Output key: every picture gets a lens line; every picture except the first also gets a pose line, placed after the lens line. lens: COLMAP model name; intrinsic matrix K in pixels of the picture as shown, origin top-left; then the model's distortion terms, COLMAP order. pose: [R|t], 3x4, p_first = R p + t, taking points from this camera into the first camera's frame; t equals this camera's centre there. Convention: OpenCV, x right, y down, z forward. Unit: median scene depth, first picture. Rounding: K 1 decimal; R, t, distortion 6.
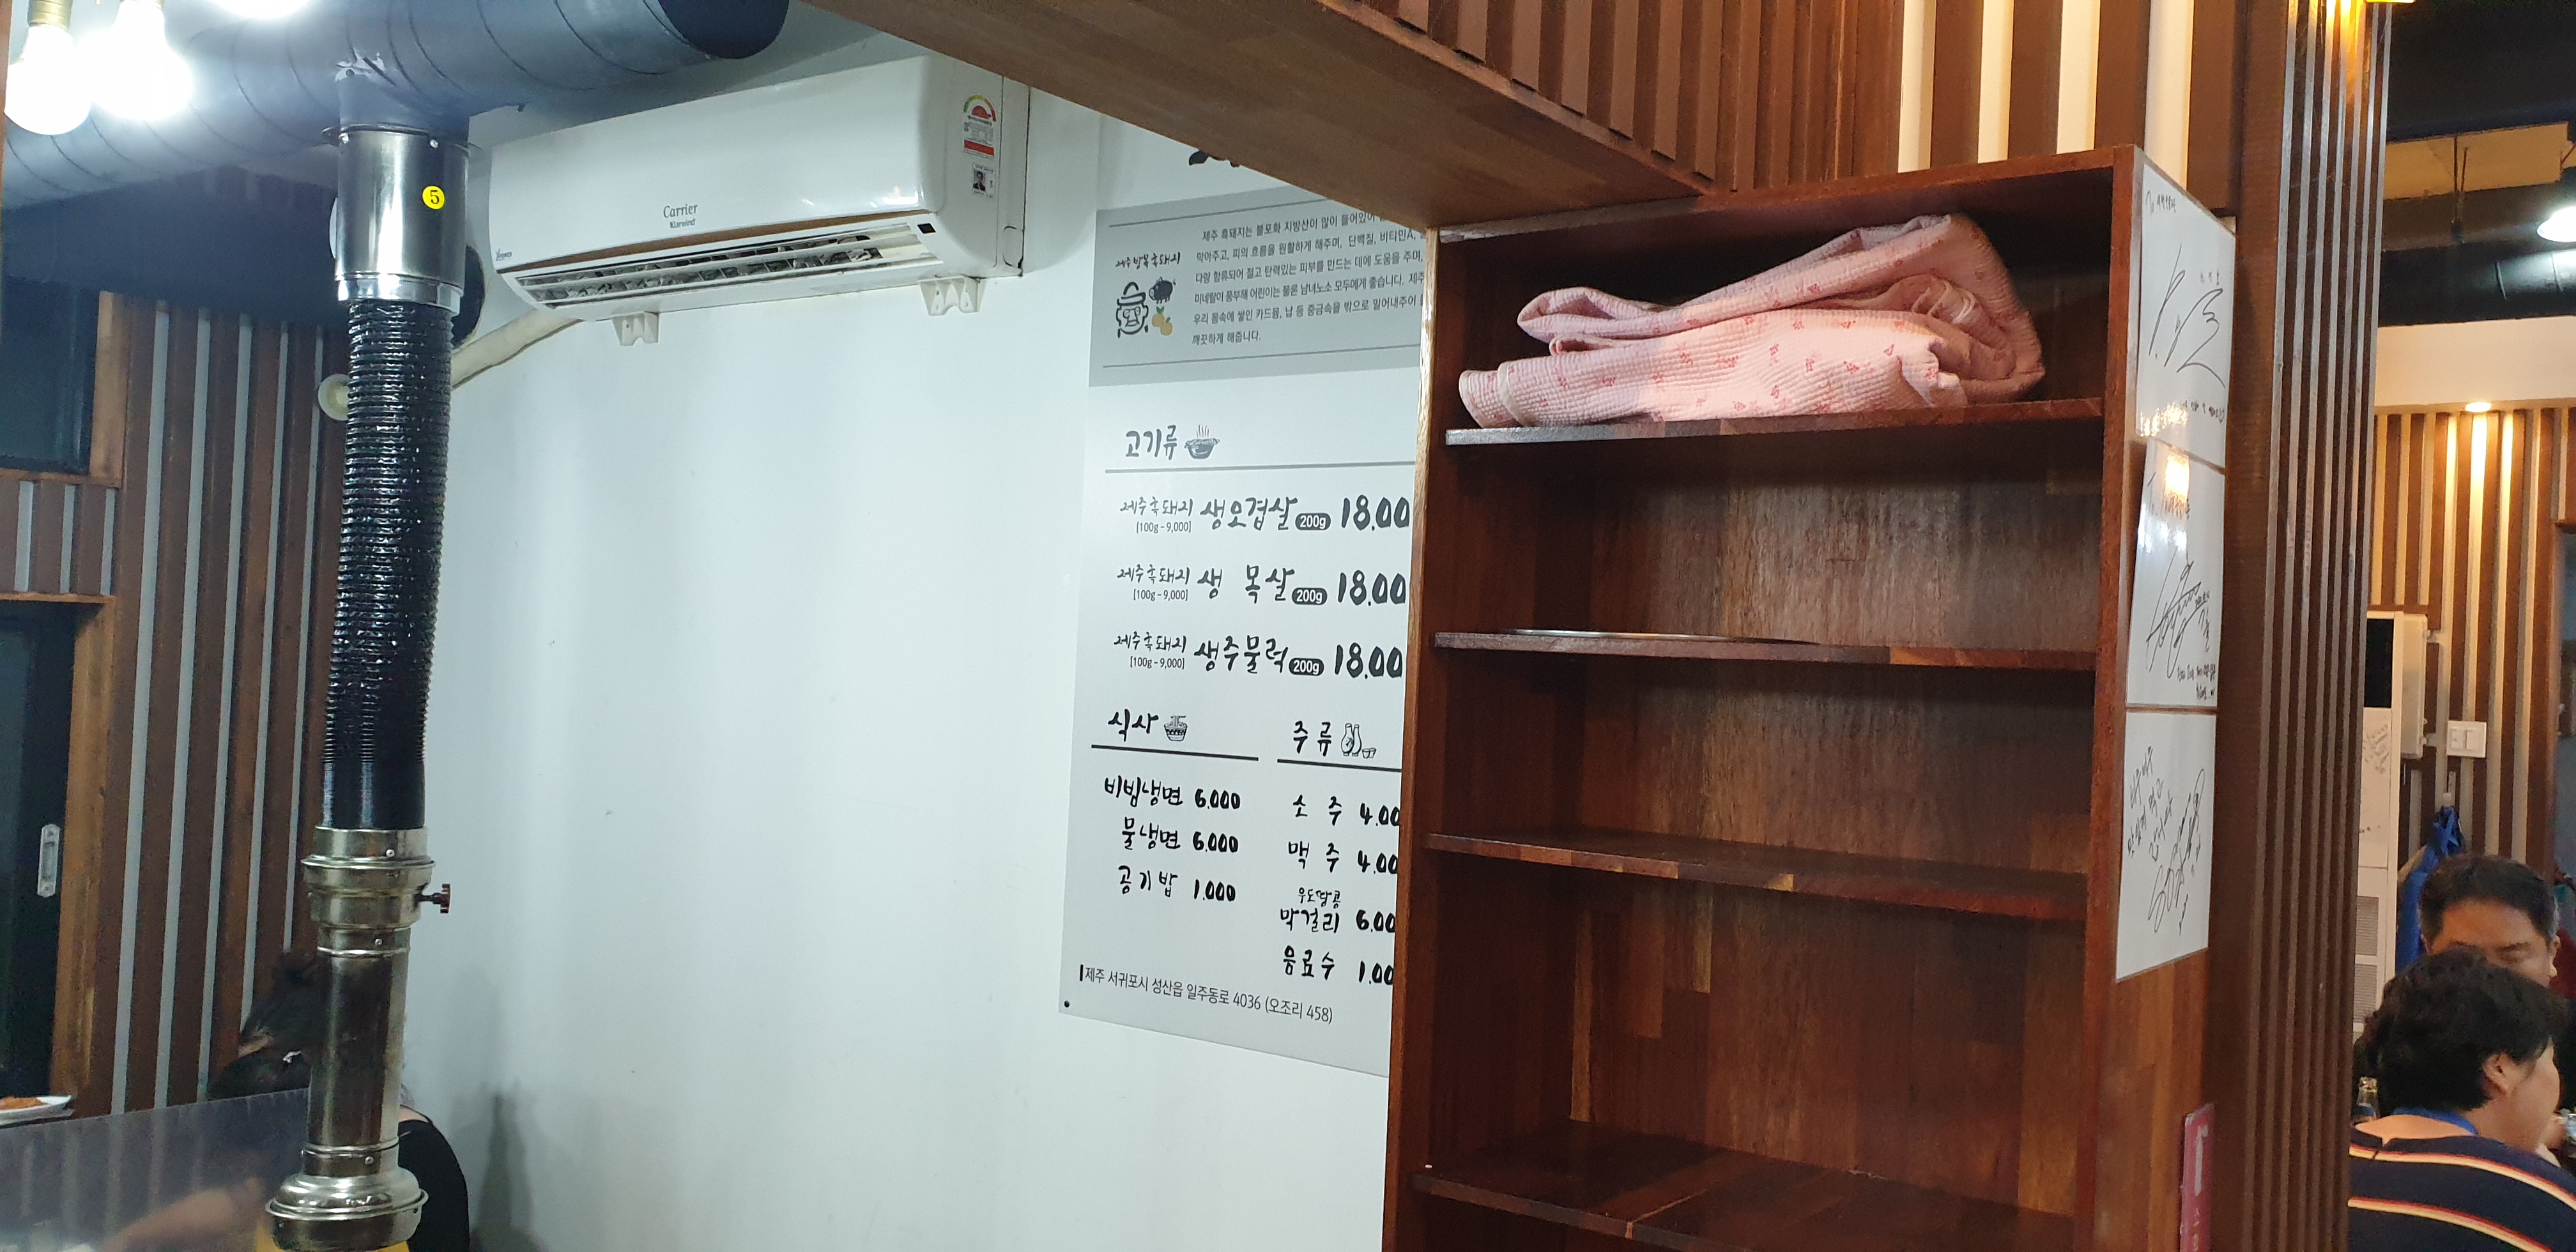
lens RADIAL K [[2033.1, 0, 1313.7], [0, 2033.1, 649.1], [0, 0, 1]] dist [-0.026274, 0.091578]
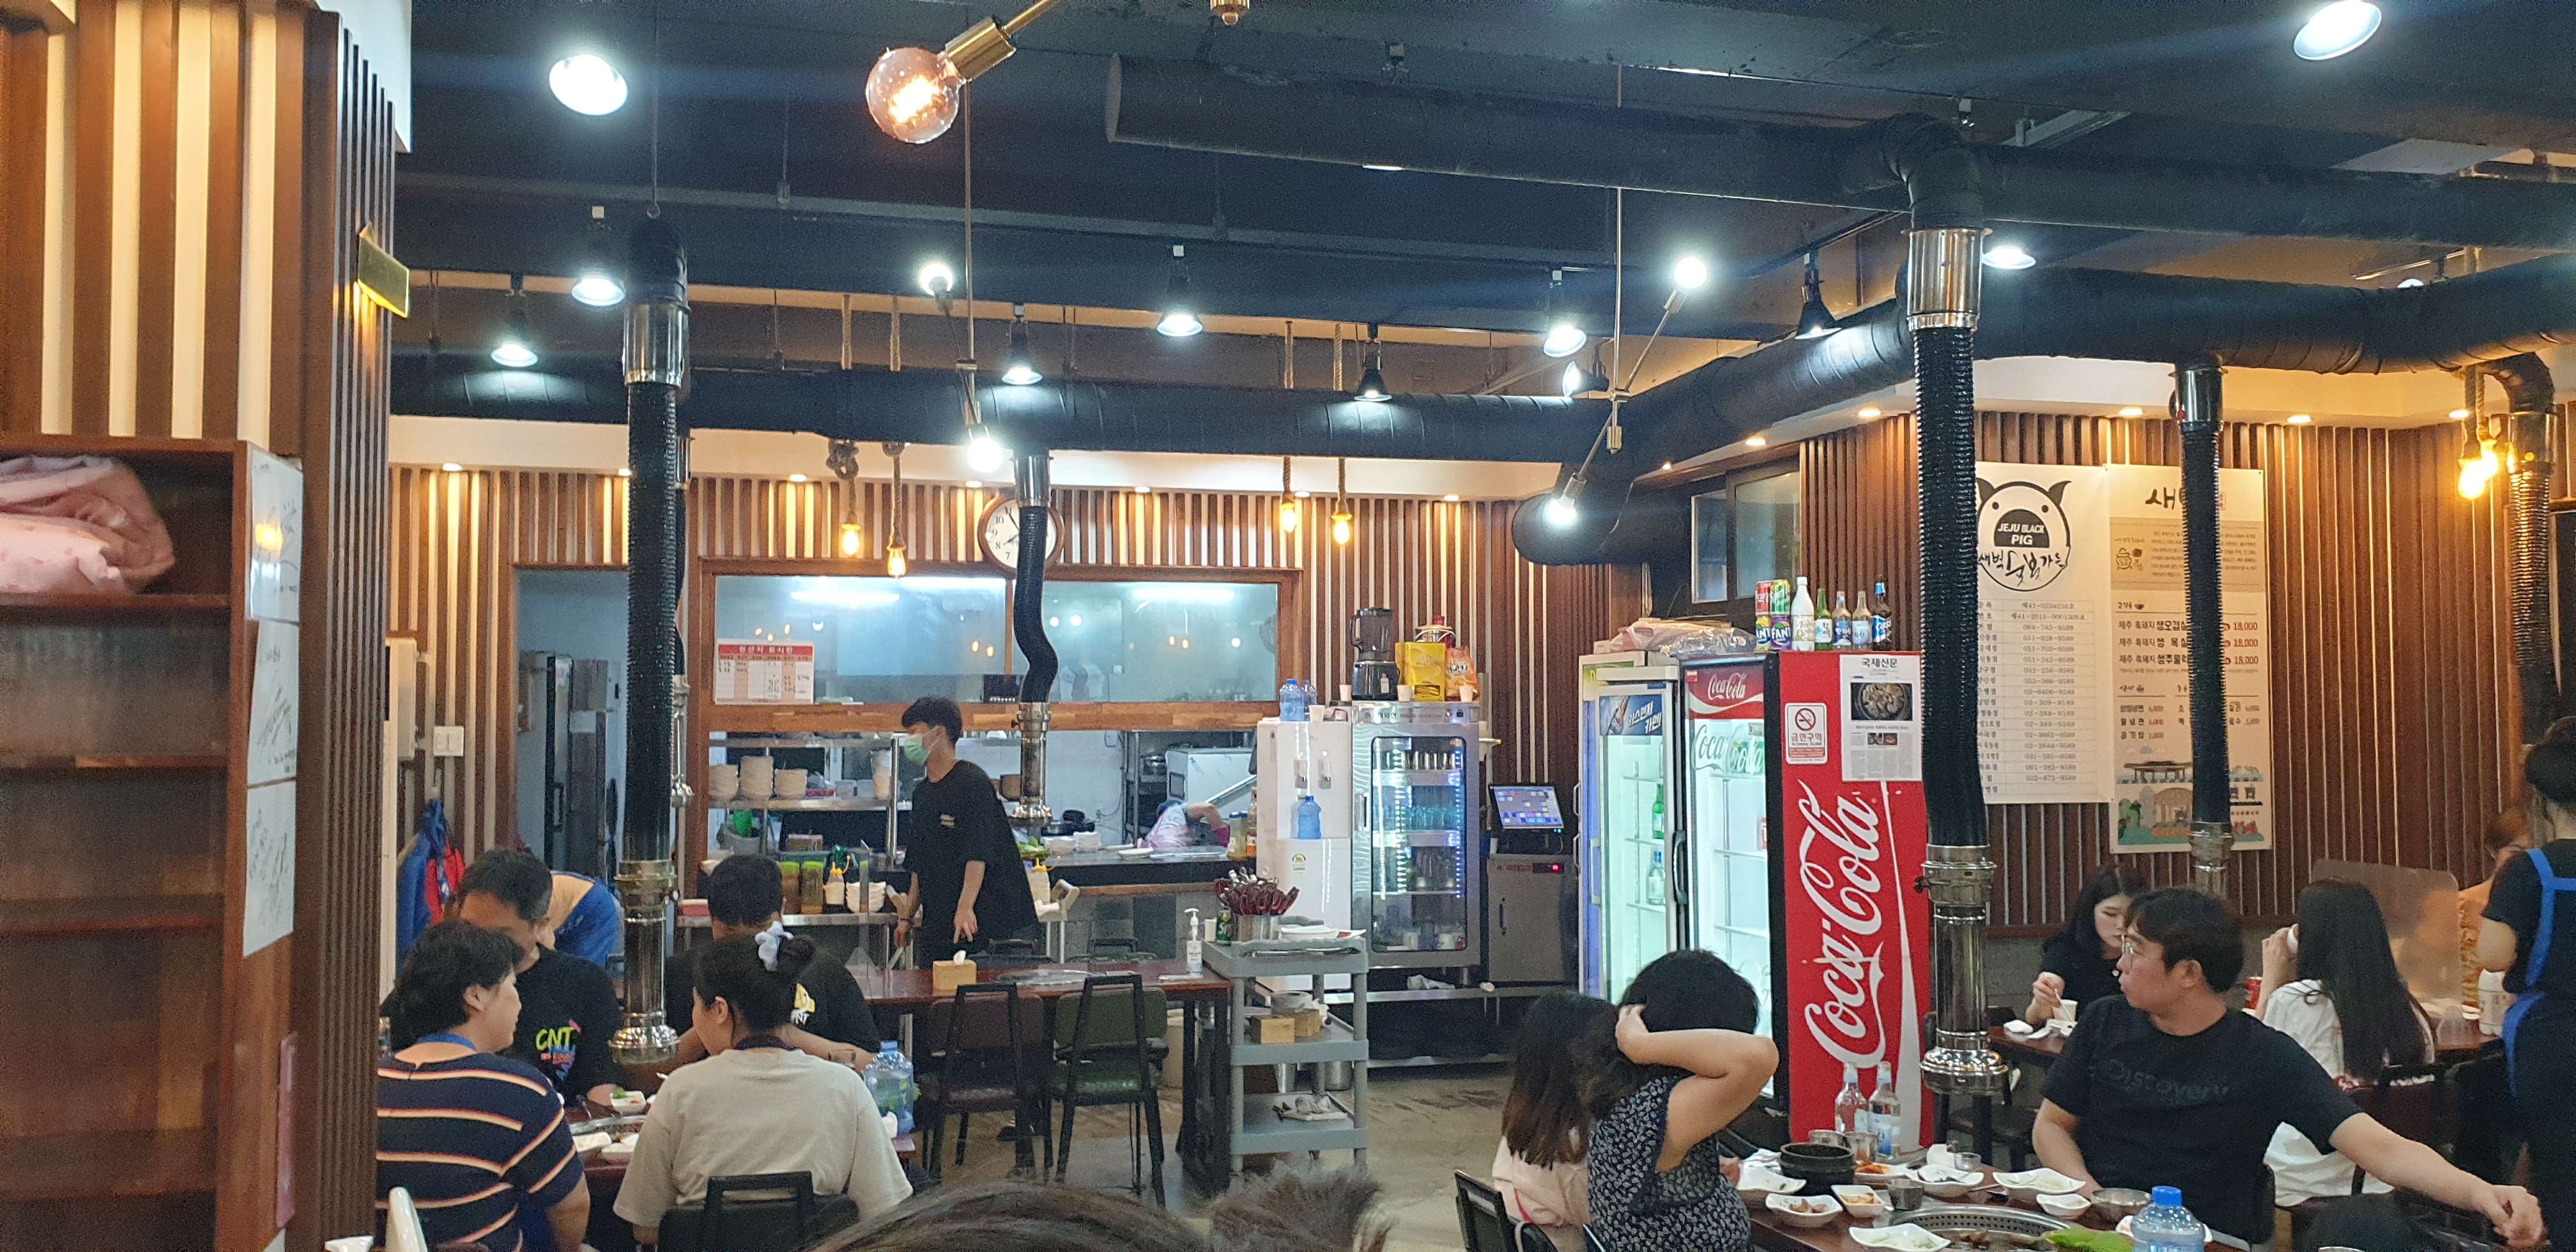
lens RADIAL K [[2033.1, 0, 1313.7], [0, 2033.1, 649.1], [0, 0, 1]] dist [-0.026274, 0.091578]
pose [[0.606890, -0.017407, 0.794595, -0.302543], [0.011927, 0.999847, 0.012794, -0.075743], [-0.794696, 0.001713, 0.607005, -0.537808]]
